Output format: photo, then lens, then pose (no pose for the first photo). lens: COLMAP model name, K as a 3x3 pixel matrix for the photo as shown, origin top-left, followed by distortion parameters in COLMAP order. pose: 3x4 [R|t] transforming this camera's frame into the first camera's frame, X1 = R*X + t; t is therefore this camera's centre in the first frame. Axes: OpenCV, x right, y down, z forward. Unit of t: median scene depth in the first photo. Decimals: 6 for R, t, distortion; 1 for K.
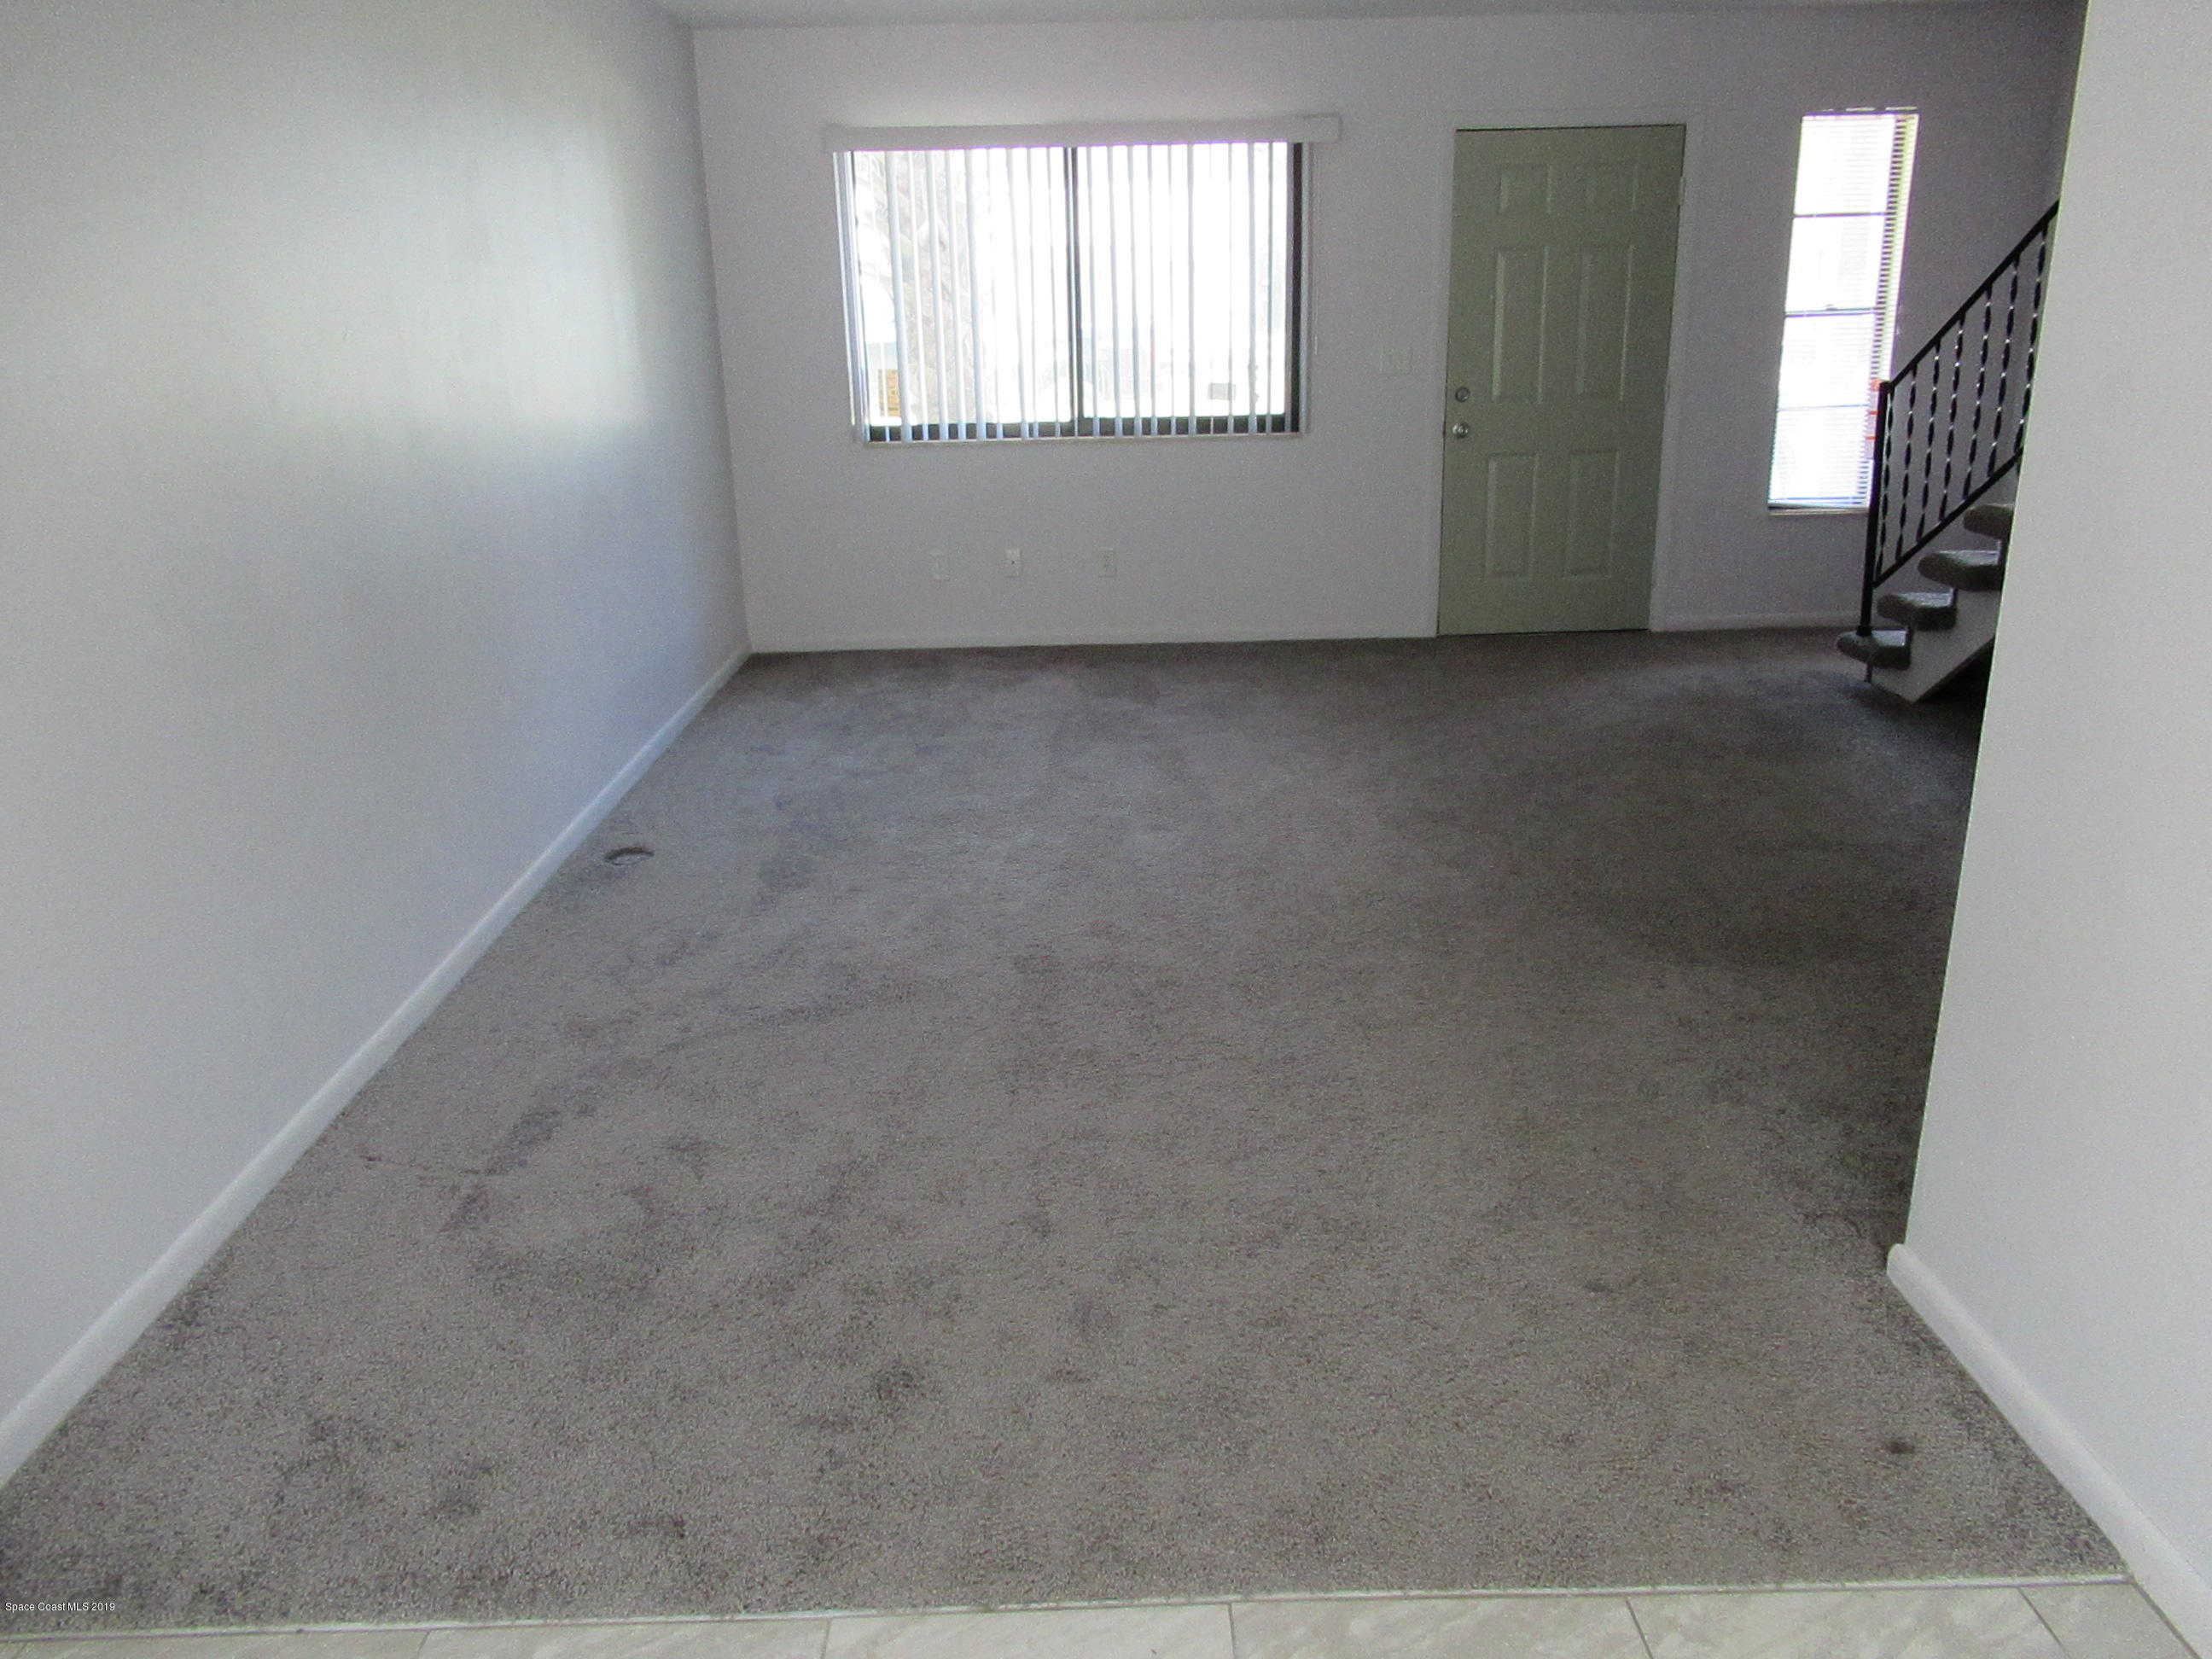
lens RADIAL K [[1649.1, 0, 1109.2], [0, 1649.1, 828.7], [0, 0, 1]] dist [-0.008142, 0.011389]
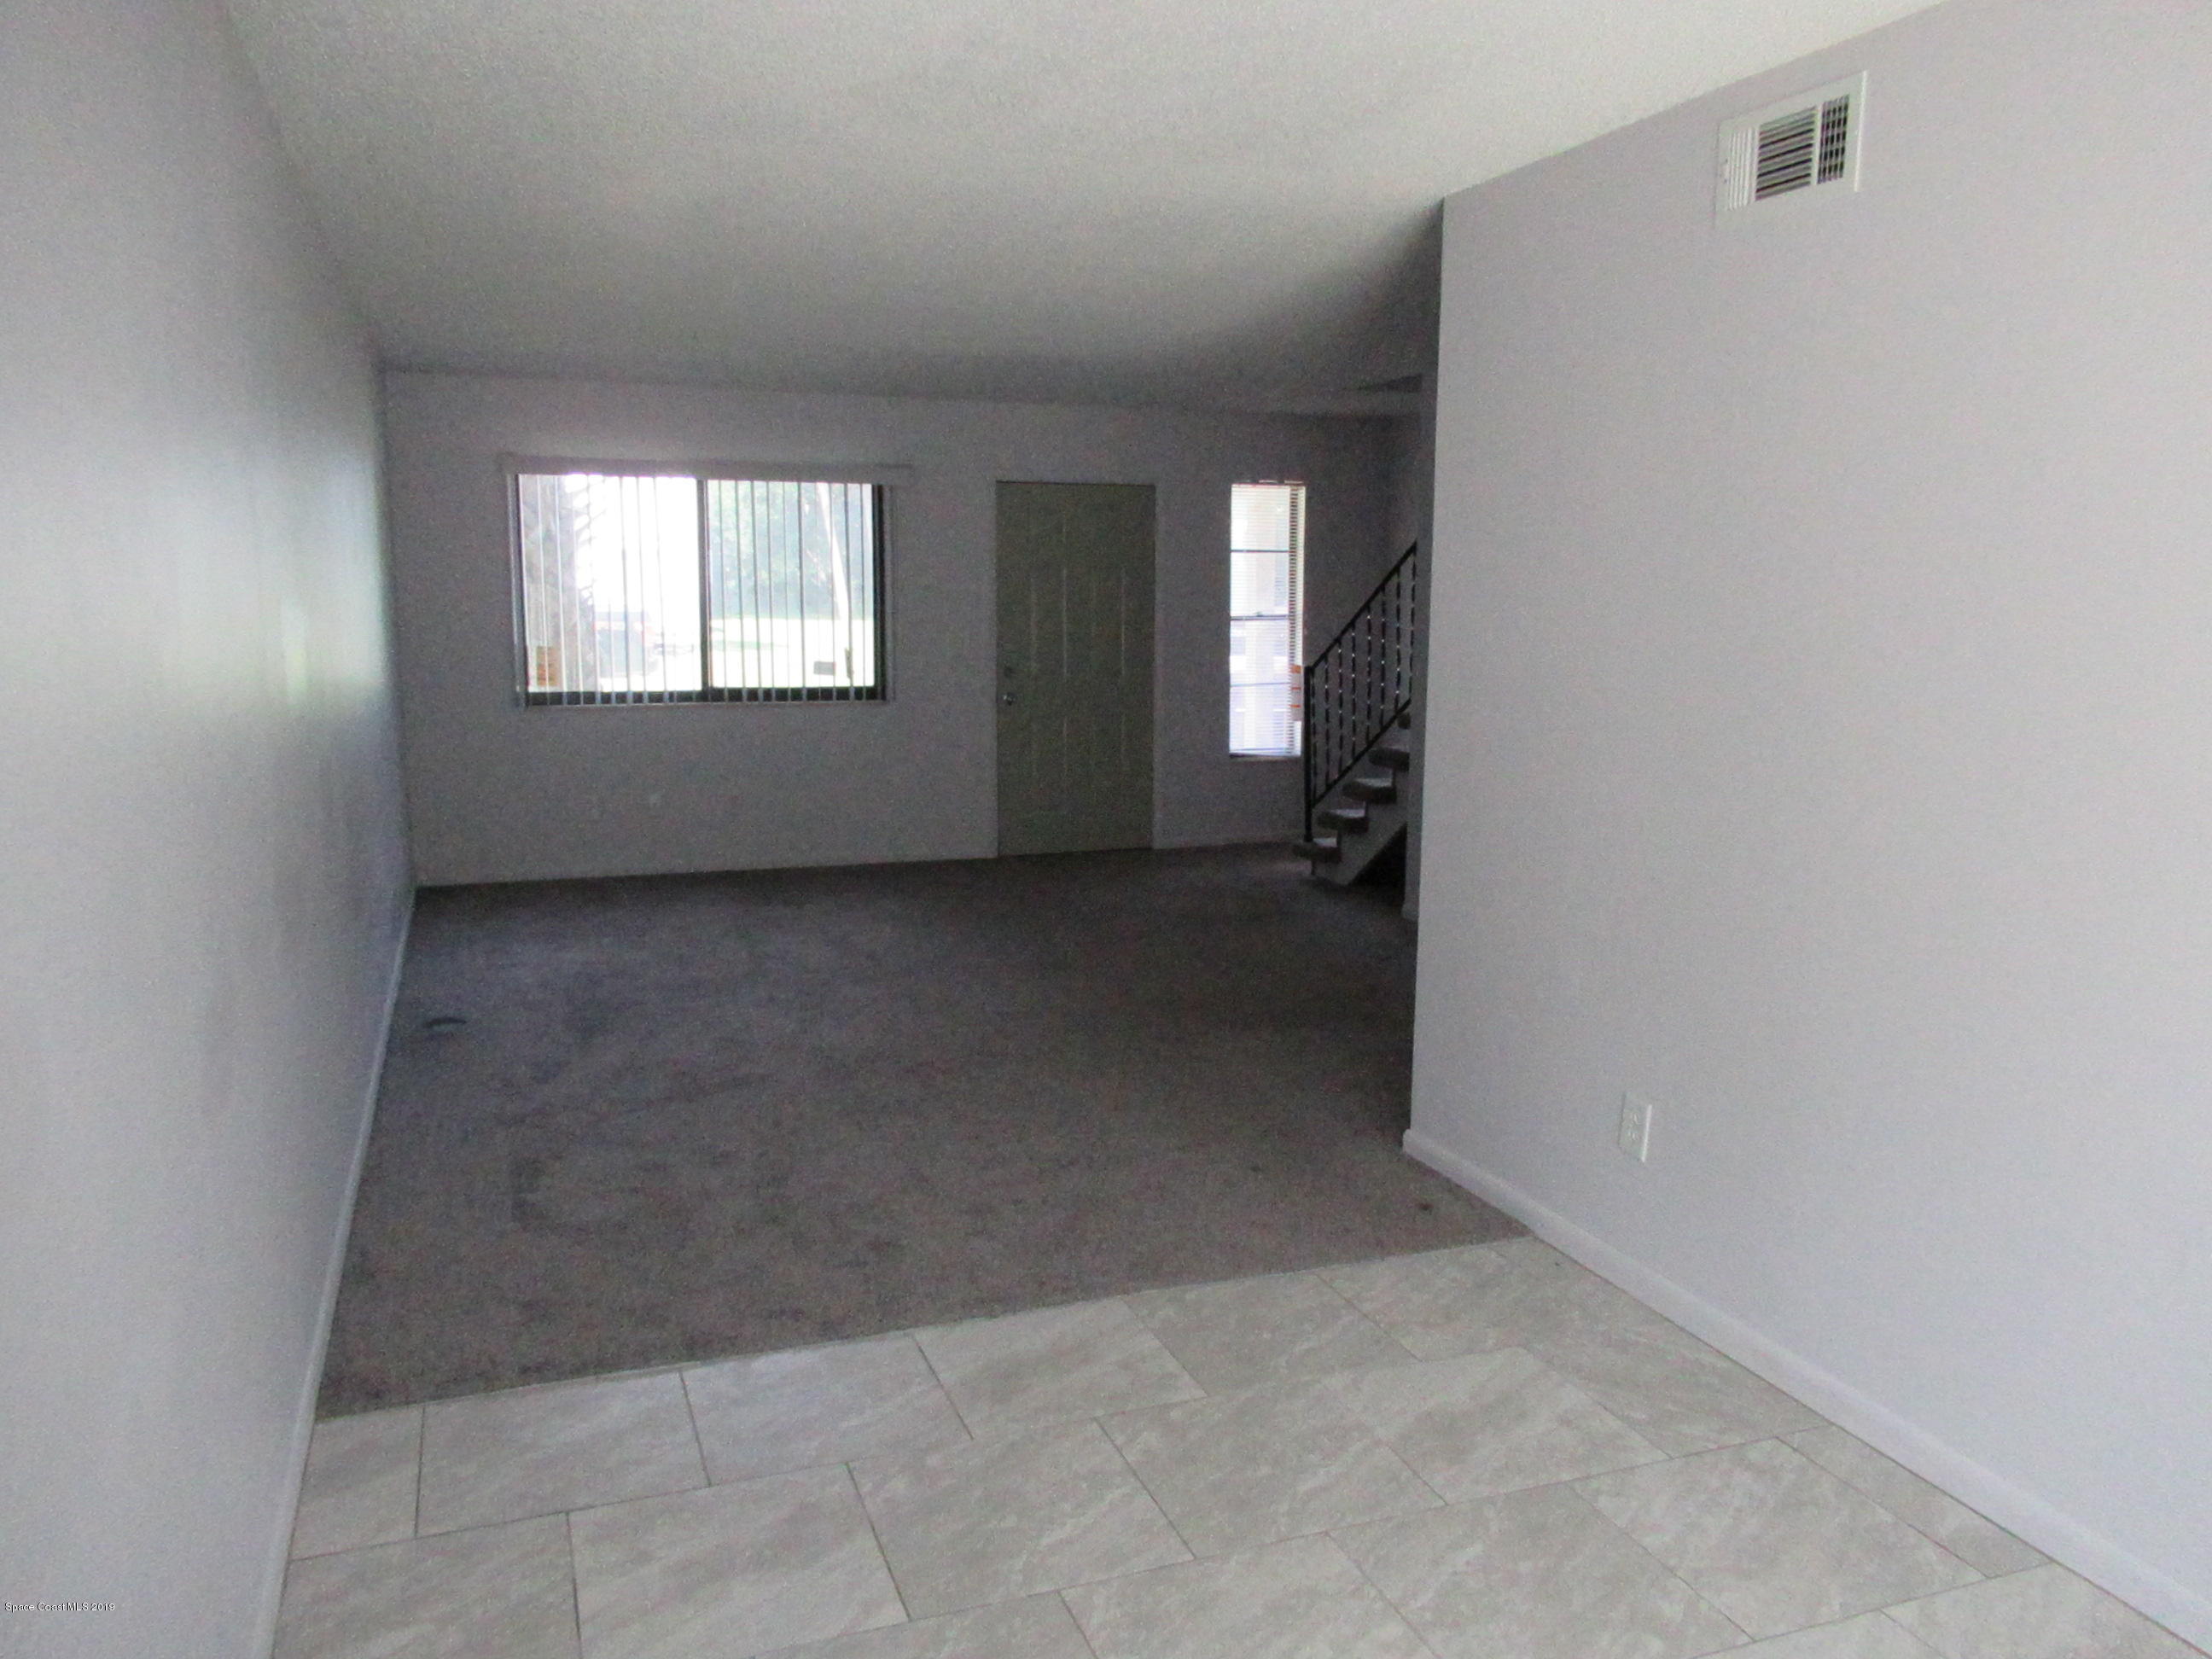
lens RADIAL K [[1649.1, 0, 1102.9], [0, 1649.1, 829.7], [0, 0, 1]] dist [-0.008142, 0.011389]
pose [[0.943118, -0.020297, 0.331837, -0.162192], [0.074683, 0.985559, -0.151975, 0.068455], [-0.323960, 0.168113, 0.931014, -0.237115]]
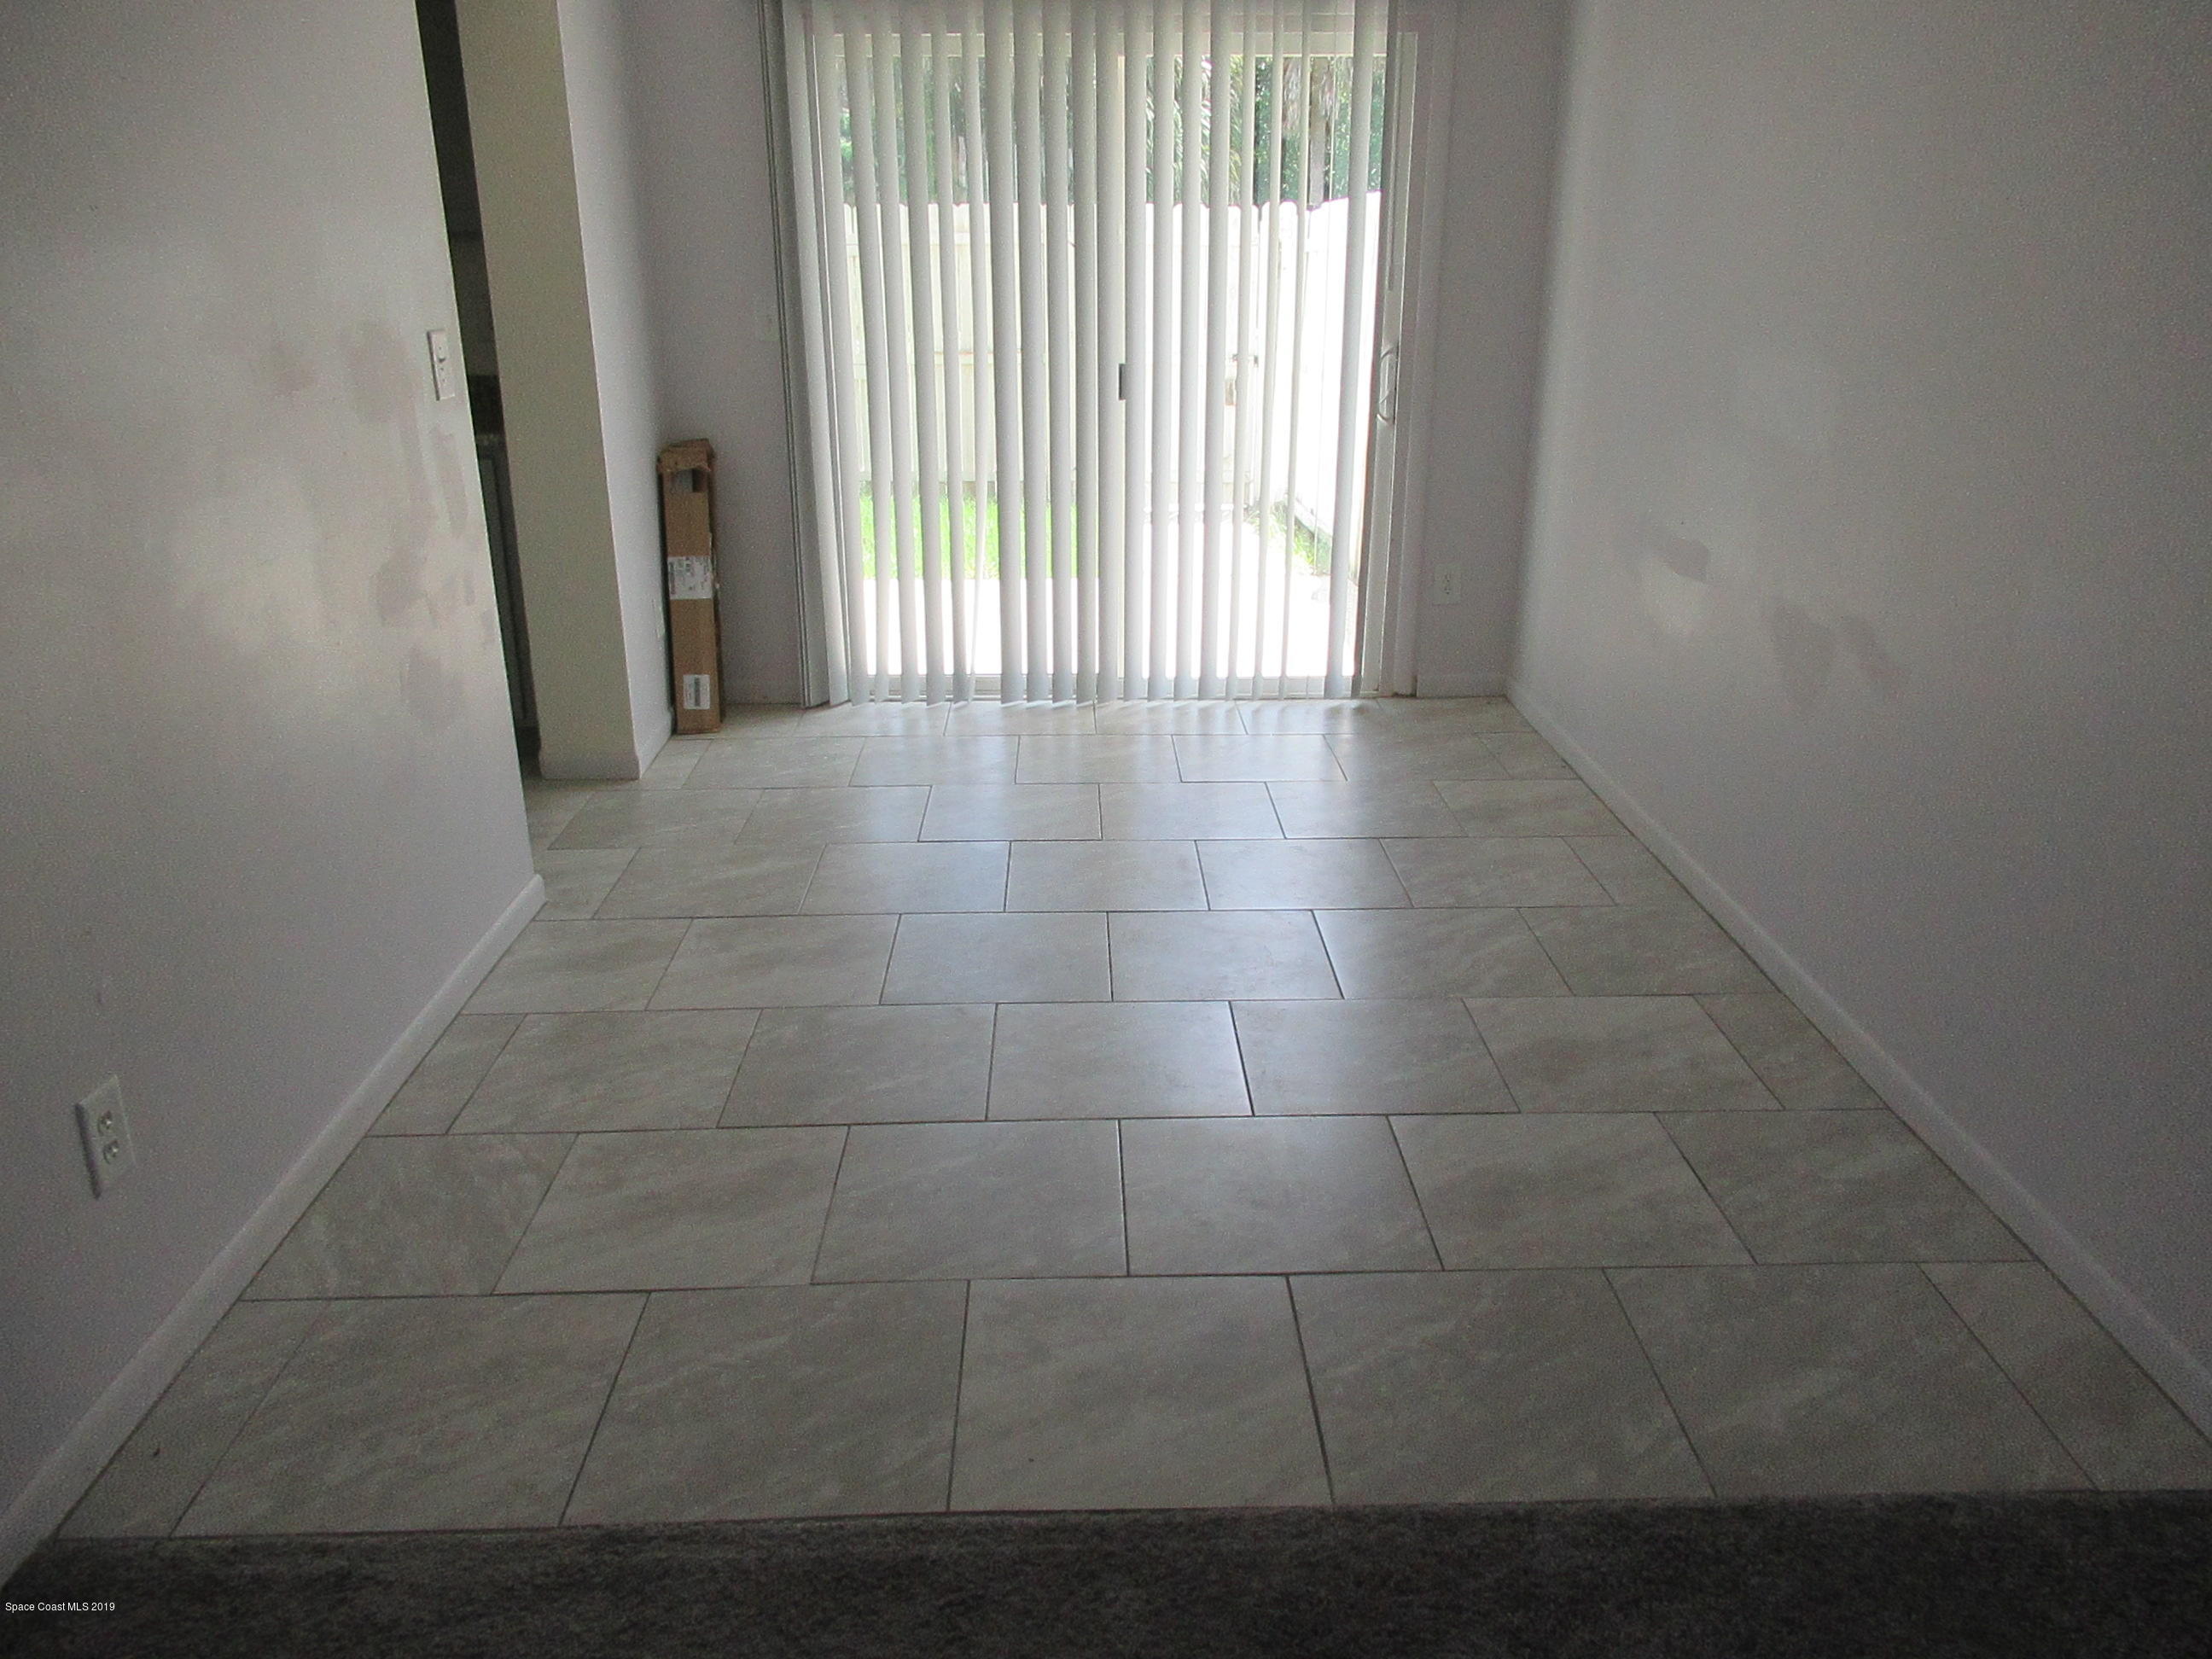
lens RADIAL K [[1649.1, 0, 1123.9], [0, 1649.1, 822.8], [0, 0, 1]] dist [-0.008142, 0.011389]
pose [[-0.999636, 0.026219, 0.006314, -0.019364], [0.024510, 0.785628, 0.618214, -0.143660], [0.011249, 0.618144, -0.785985, 0.441612]]
